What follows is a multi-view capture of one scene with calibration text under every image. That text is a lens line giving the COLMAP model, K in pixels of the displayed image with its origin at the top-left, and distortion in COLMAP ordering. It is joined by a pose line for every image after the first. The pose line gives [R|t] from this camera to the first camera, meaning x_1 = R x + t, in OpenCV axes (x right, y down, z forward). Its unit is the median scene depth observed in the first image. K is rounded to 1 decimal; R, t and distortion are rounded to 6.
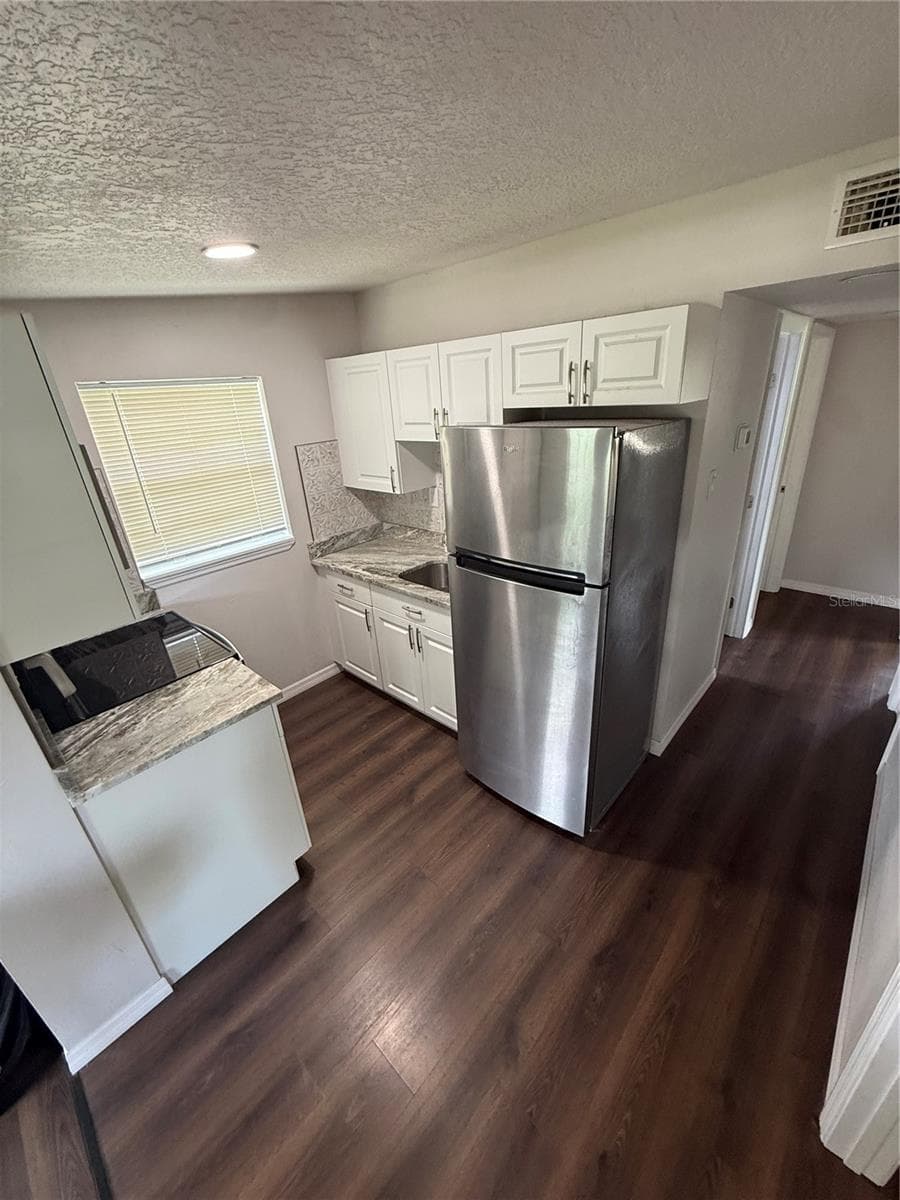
lens RADIAL K [[478.4, 0, 450.0], [0, 478.4, 600.0], [0, 0, 1]] dist [-0.003123, -0.000024]
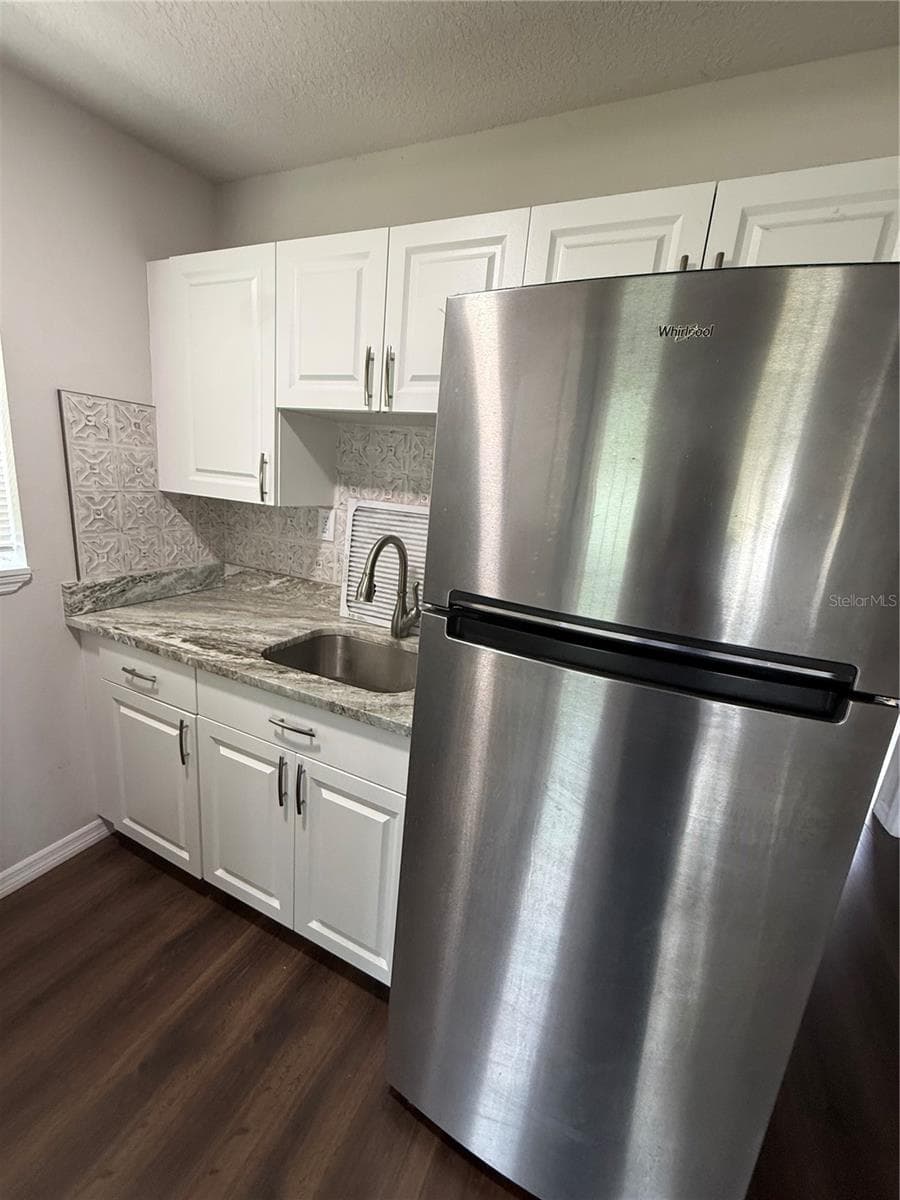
lens RADIAL K [[478.4, 0, 450.0], [0, 478.4, 600.0], [0, 0, 1]] dist [-0.003123, -0.000024]
pose [[0.937631, 0.068547, 0.340807, -0.091091], [-0.010628, 0.985561, -0.168986, -0.022142], [-0.347470, 0.154824, 0.924821, 0.418895]]
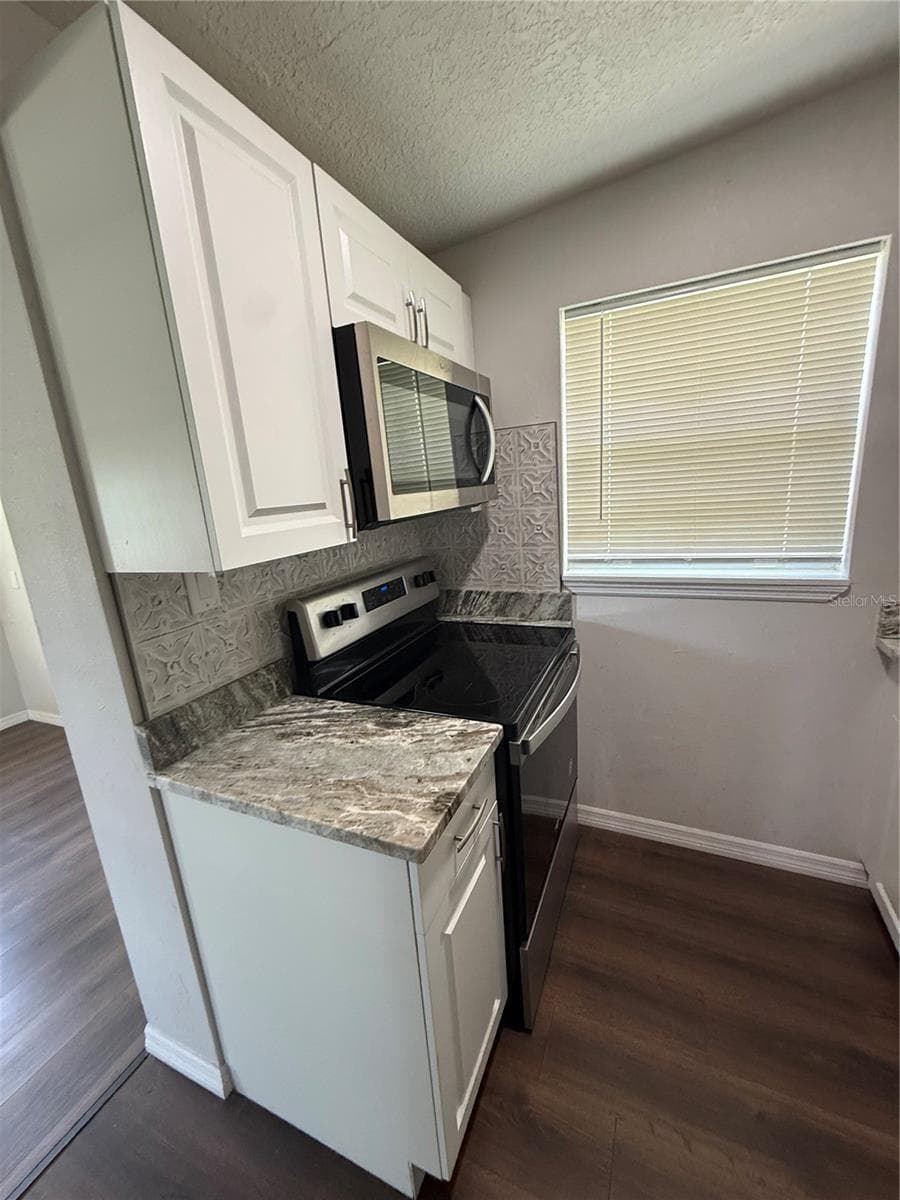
lens RADIAL K [[478.4, 0, 450.0], [0, 478.4, 600.0], [0, 0, 1]] dist [-0.003123, -0.000024]
pose [[0.316293, 0.260669, -0.912146, -0.009986], [-0.336374, 0.929852, 0.149089, -0.050598], [0.887024, 0.259667, 0.381788, 0.479128]]
